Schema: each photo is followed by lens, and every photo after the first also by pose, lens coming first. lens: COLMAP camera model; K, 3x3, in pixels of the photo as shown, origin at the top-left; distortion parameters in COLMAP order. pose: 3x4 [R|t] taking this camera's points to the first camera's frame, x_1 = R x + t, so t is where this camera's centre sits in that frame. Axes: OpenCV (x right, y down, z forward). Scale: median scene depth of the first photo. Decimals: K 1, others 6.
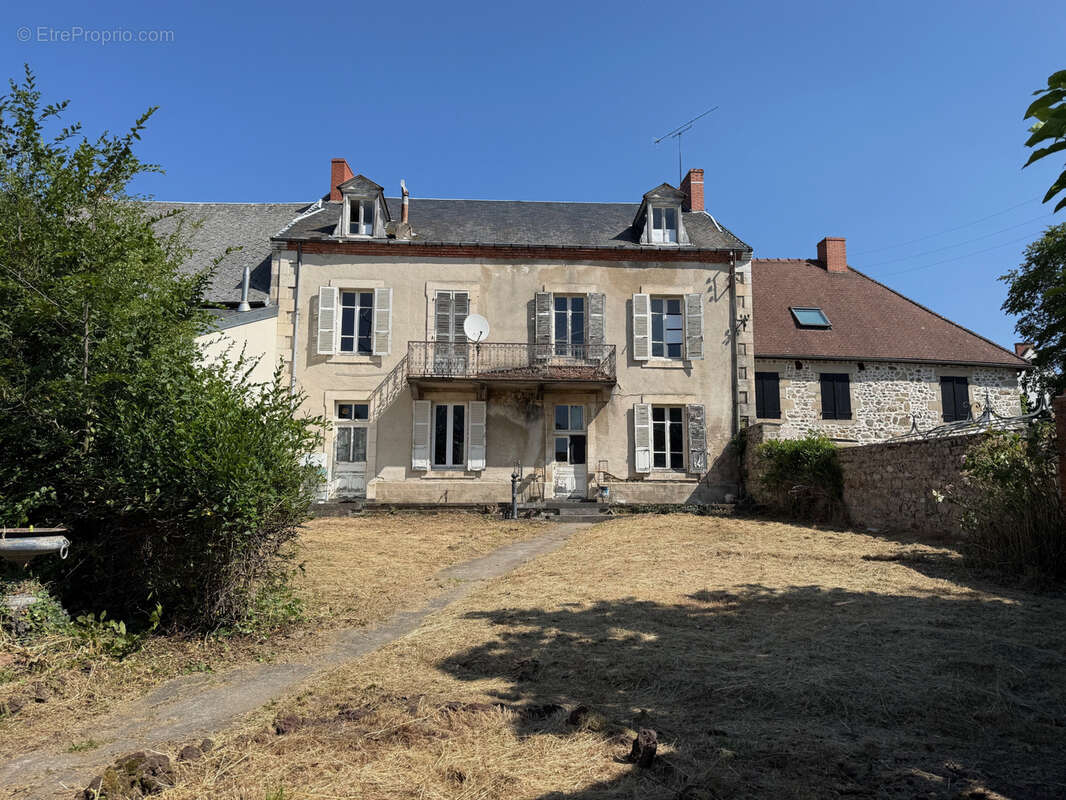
lens RADIAL K [[782.2, 0, 530.8], [0, 782.2, 404.6], [0, 0, 1]] dist [0.155919, -0.212334]
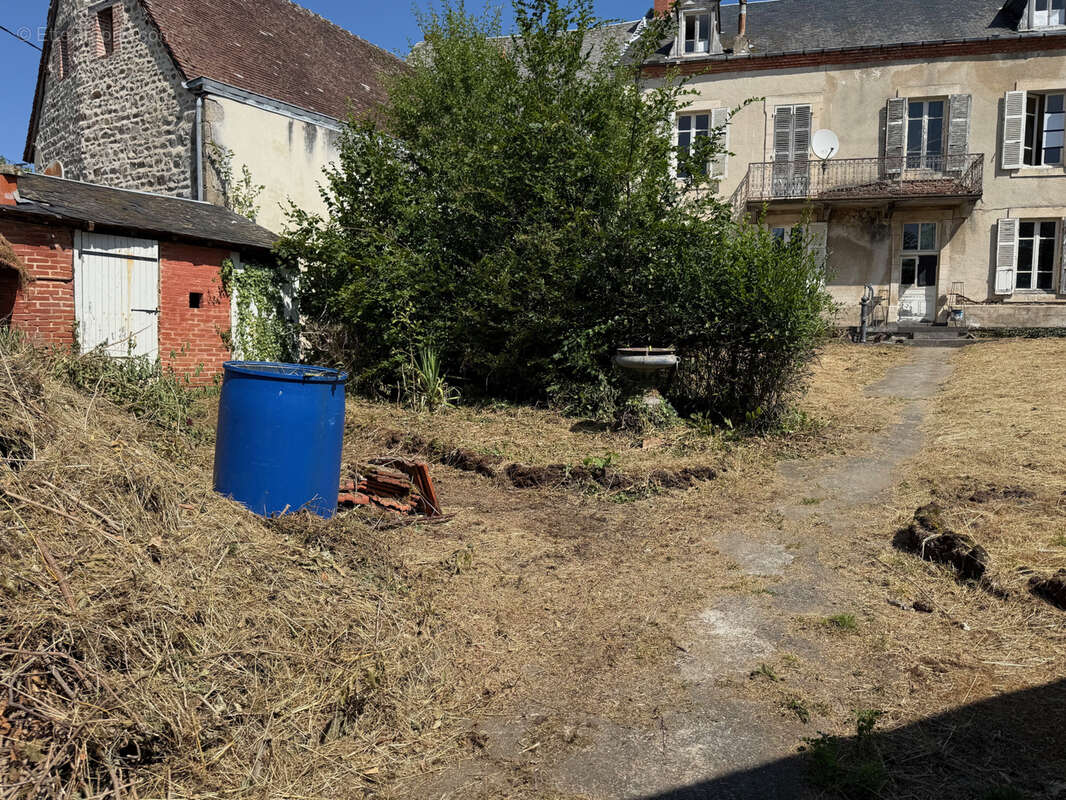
lens RADIAL K [[792.7, 0, 536.2], [0, 792.7, 406.0], [0, 0, 1]] dist [0.002377, -0.007176]
pose [[0.953813, 0.030964, -0.298801, -0.099622], [0.036995, 0.974994, 0.219130, -0.010836], [0.298114, -0.220064, 0.928816, -0.068947]]
